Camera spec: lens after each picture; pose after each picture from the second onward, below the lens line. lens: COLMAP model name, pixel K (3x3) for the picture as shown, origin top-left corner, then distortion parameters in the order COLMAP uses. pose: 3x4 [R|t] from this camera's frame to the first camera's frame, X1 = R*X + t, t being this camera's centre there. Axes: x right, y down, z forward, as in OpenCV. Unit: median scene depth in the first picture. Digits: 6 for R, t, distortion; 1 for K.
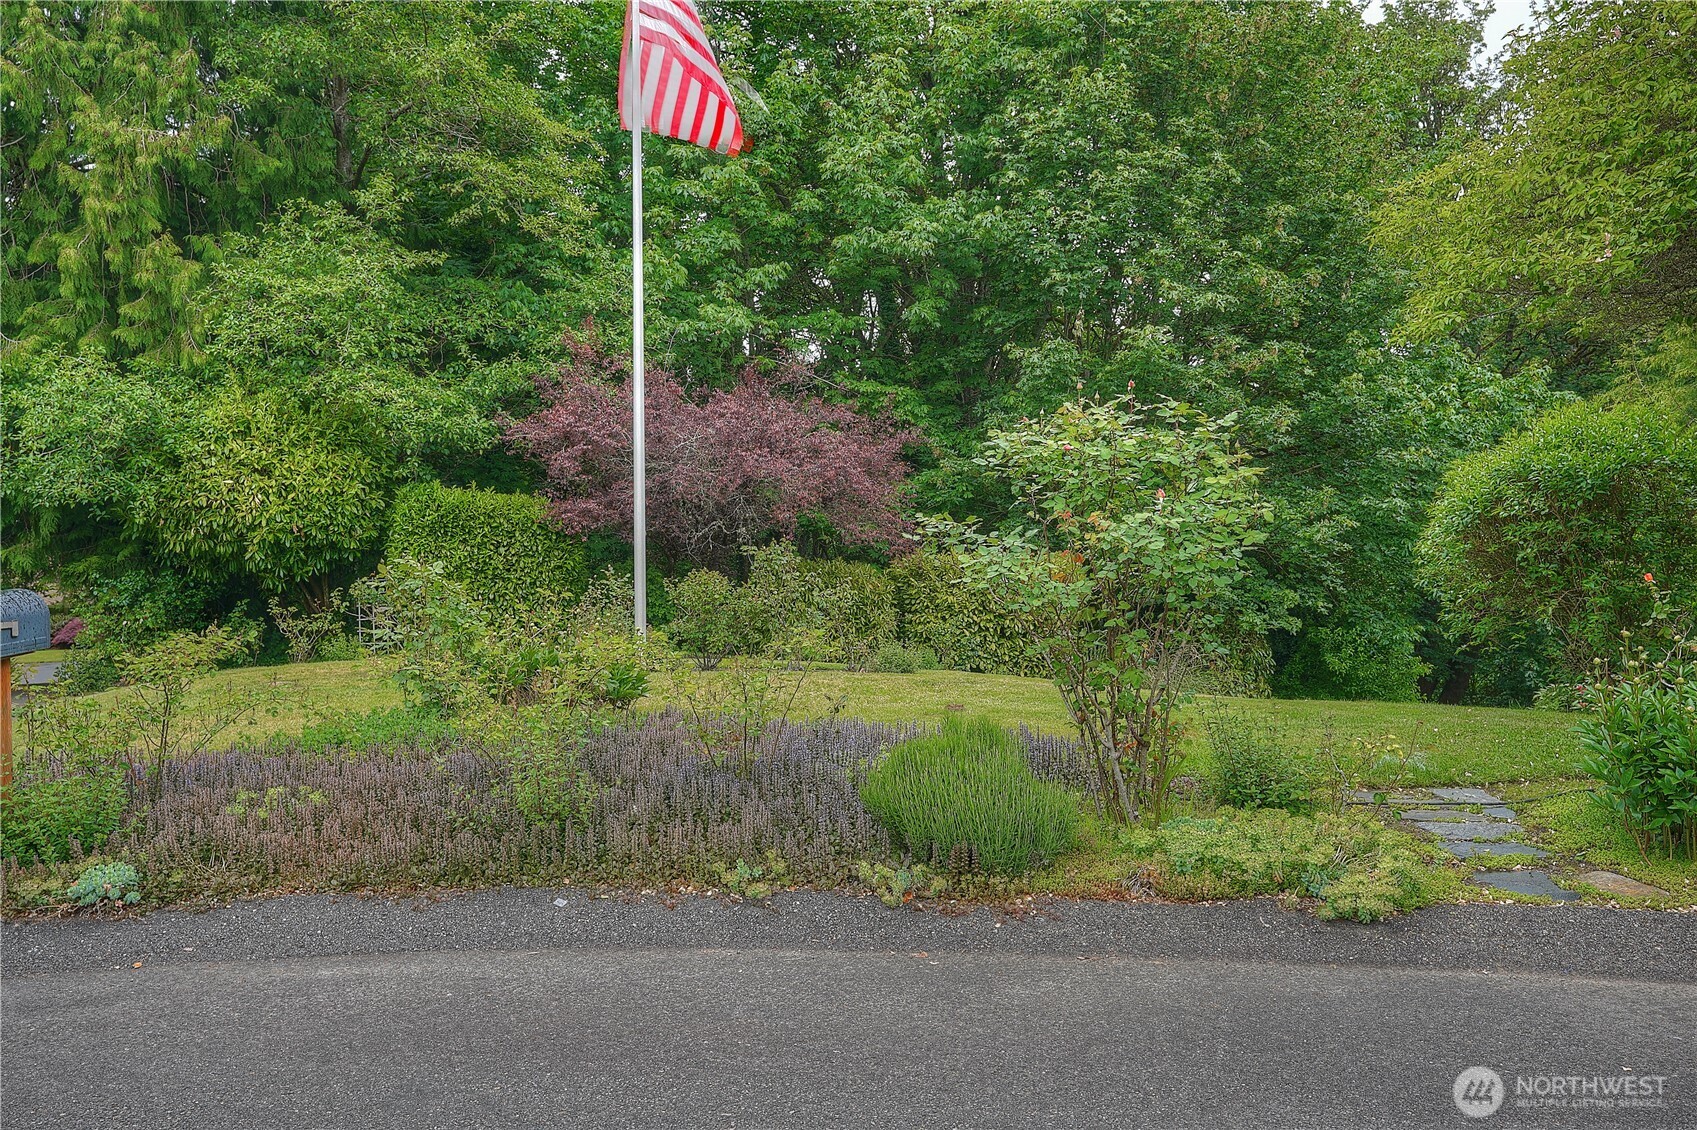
lens RADIAL K [[1363.1, 0, 838.4], [0, 1363.1, 564.6], [0, 0, 1]] dist [0.020601, 0.003340]
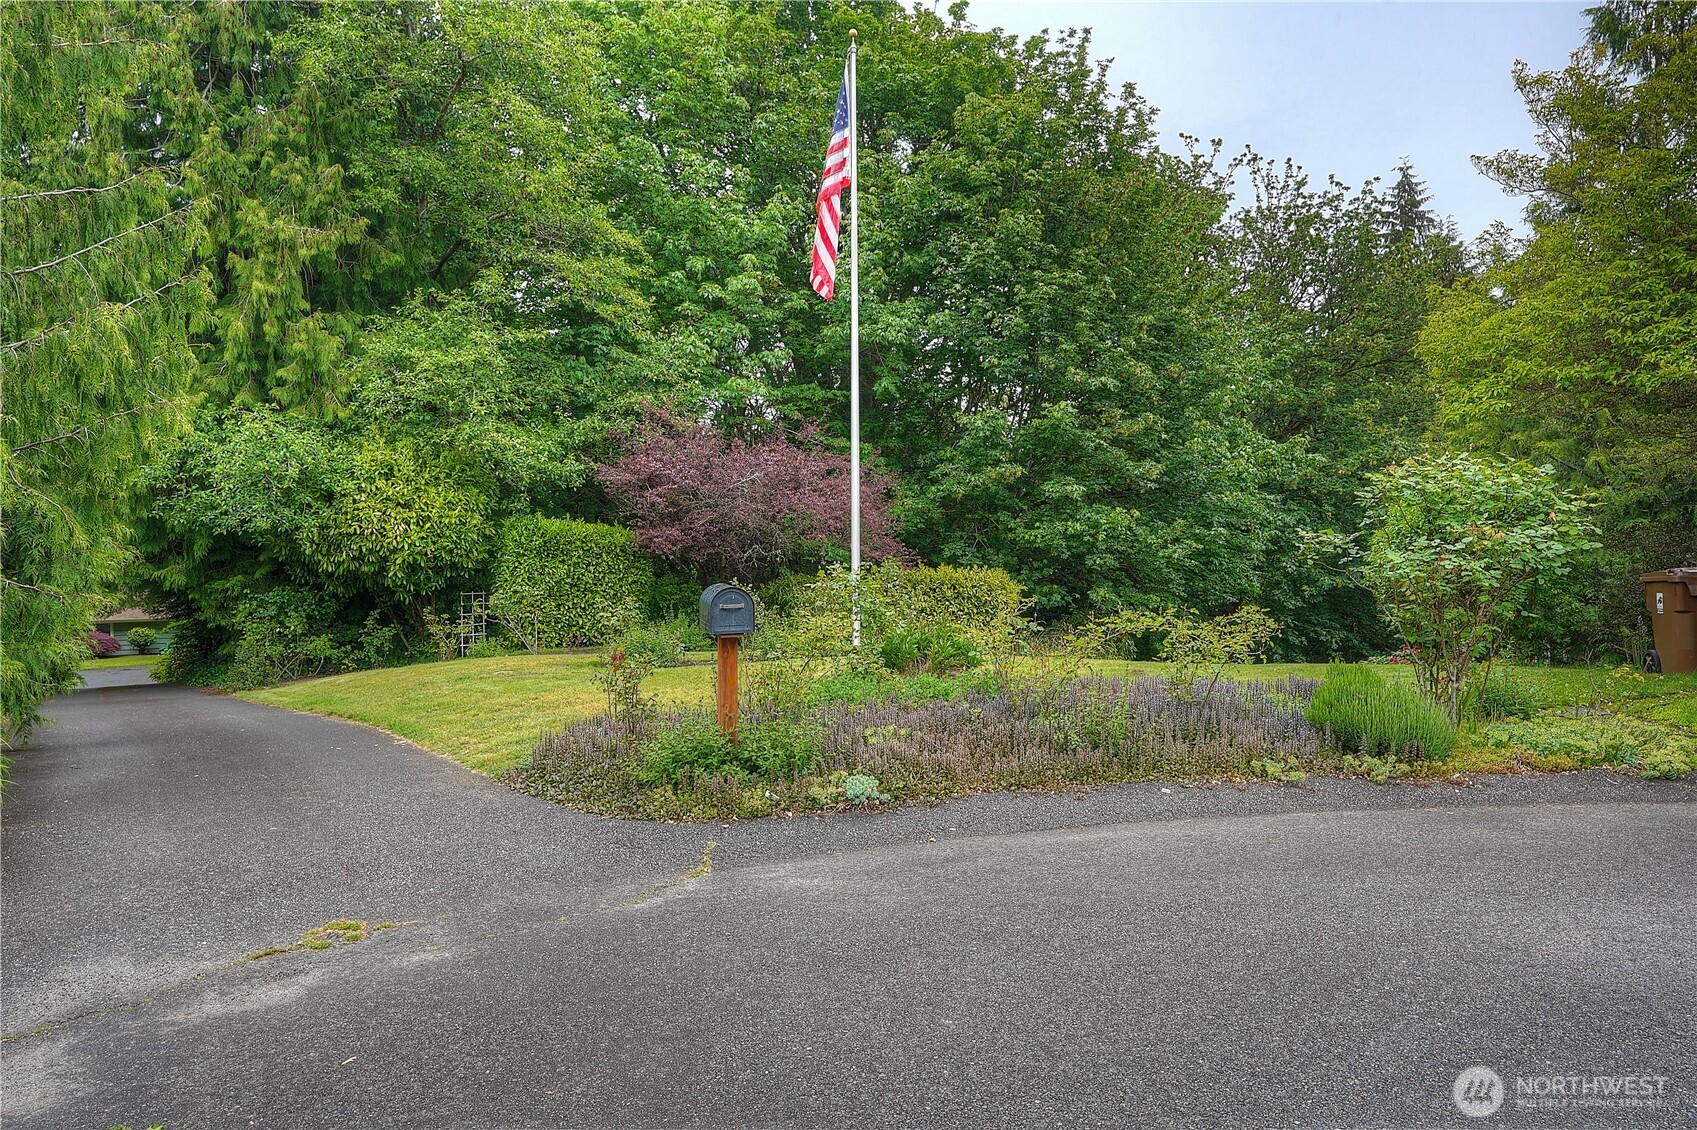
lens RADIAL K [[1084.2, 0, 843.5], [0, 1084.2, 553.4], [0, 0, 1]] dist [-0.008840, 0.002325]
pose [[0.986862, -0.003362, 0.161531, -0.178286], [0.008059, 0.999563, -0.028433, 0.005918], [-0.161365, 0.029362, 0.986458, -0.022620]]
